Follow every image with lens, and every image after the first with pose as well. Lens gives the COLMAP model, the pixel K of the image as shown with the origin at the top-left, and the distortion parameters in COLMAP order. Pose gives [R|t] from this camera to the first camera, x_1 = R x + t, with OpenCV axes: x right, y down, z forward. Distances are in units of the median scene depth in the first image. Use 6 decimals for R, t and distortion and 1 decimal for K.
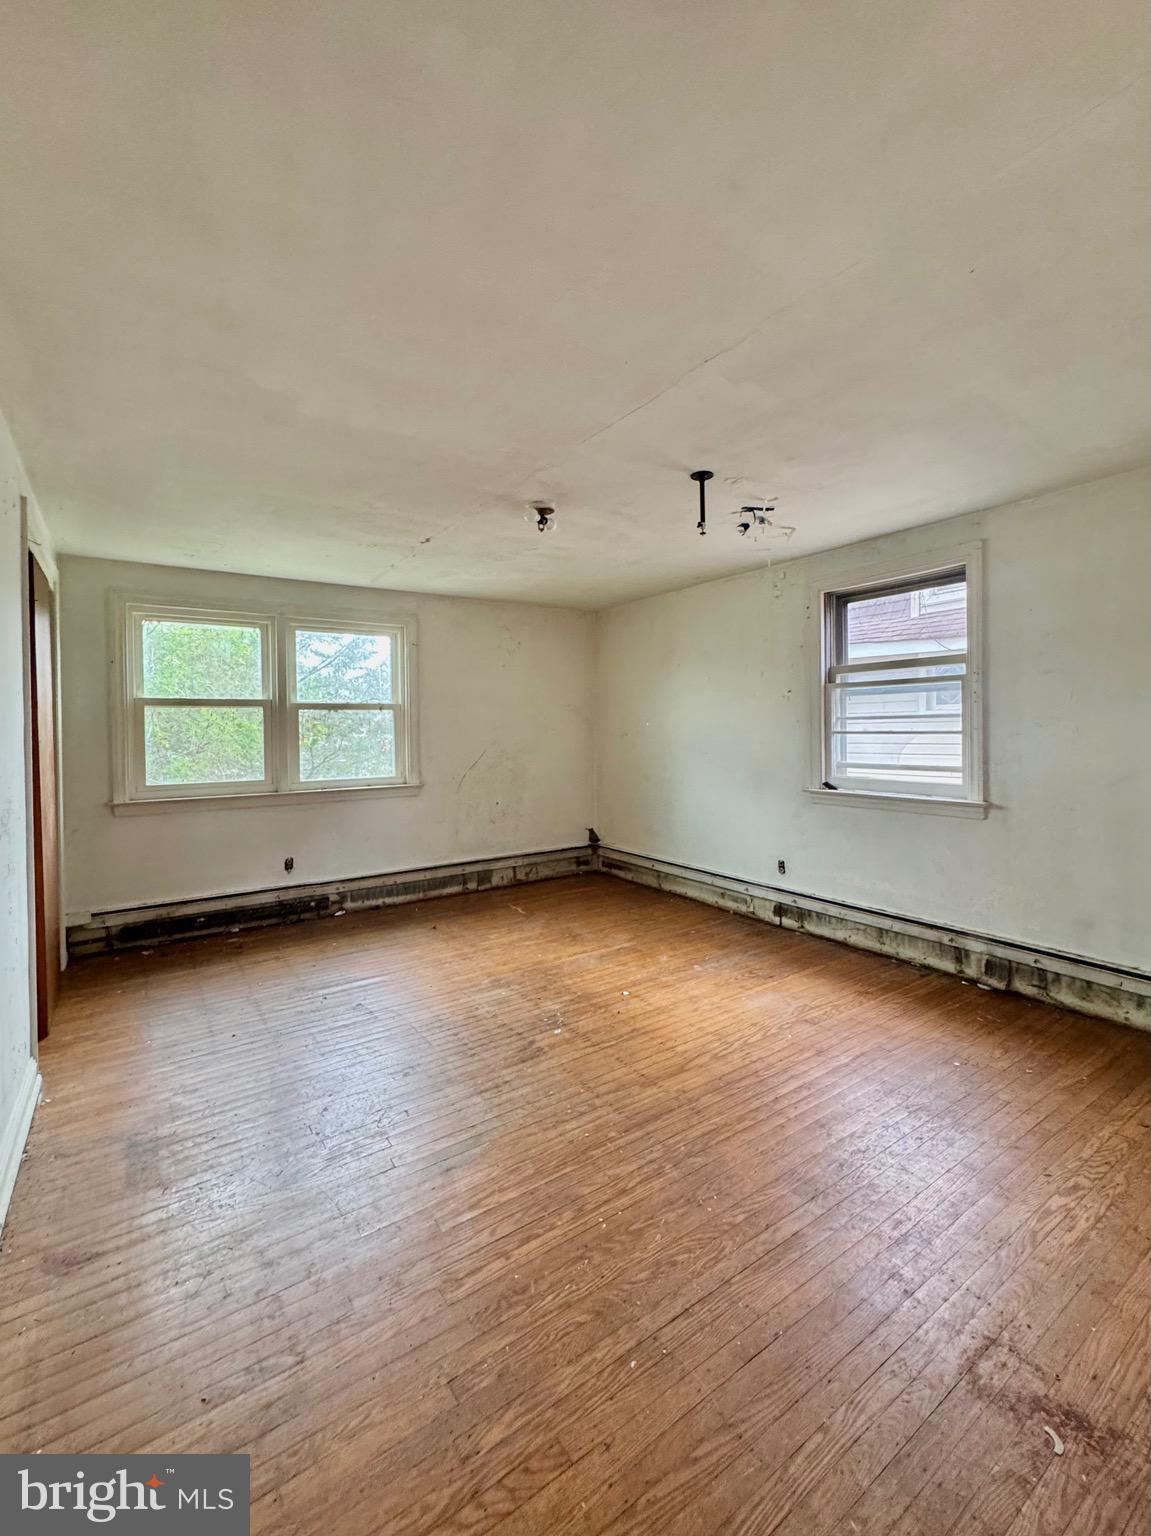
lens RADIAL K [[691.3, 0, 581.1], [0, 691.3, 742.0], [0, 0, 1]] dist [-0.001872, -0.000077]
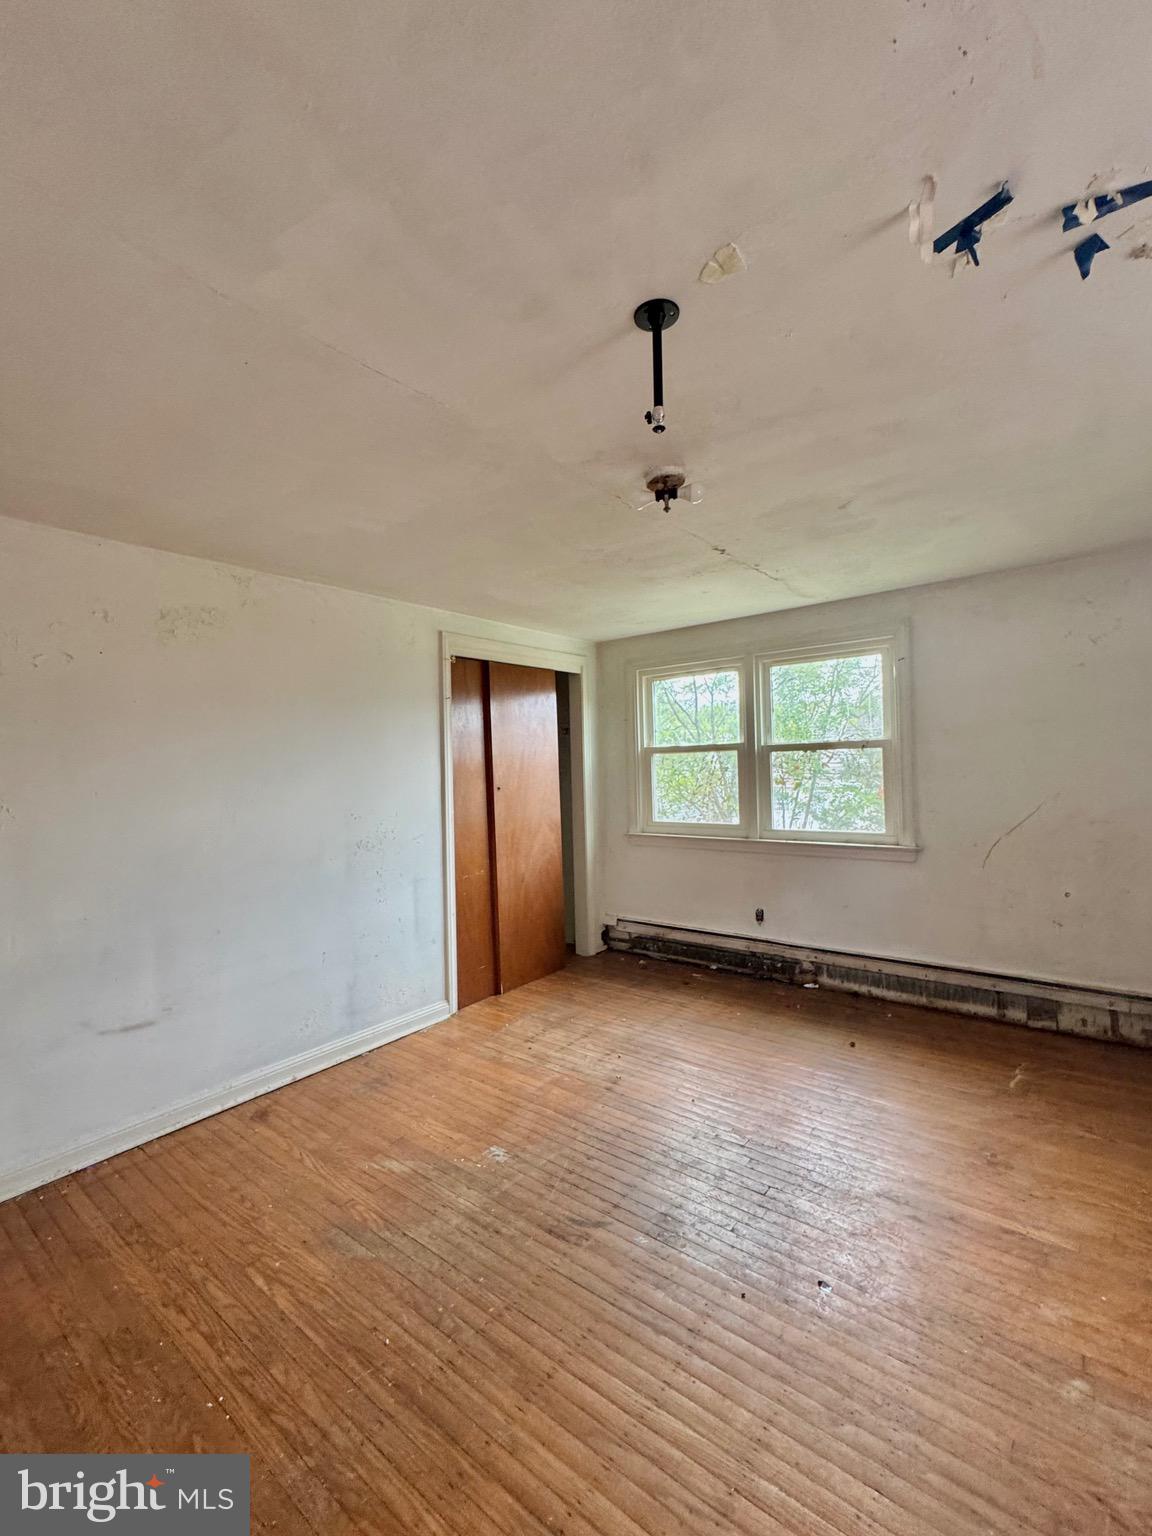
lens RADIAL K [[670.9, 0, 575.8], [0, 670.9, 760.0], [0, 0, 1]] dist [-0.002603, 0.000136]
pose [[0.253581, 0.000509, -0.967314, 0.408125], [0.009410, 0.999951, 0.002994, -0.042316], [0.967268, -0.009862, 0.253564, 0.530607]]
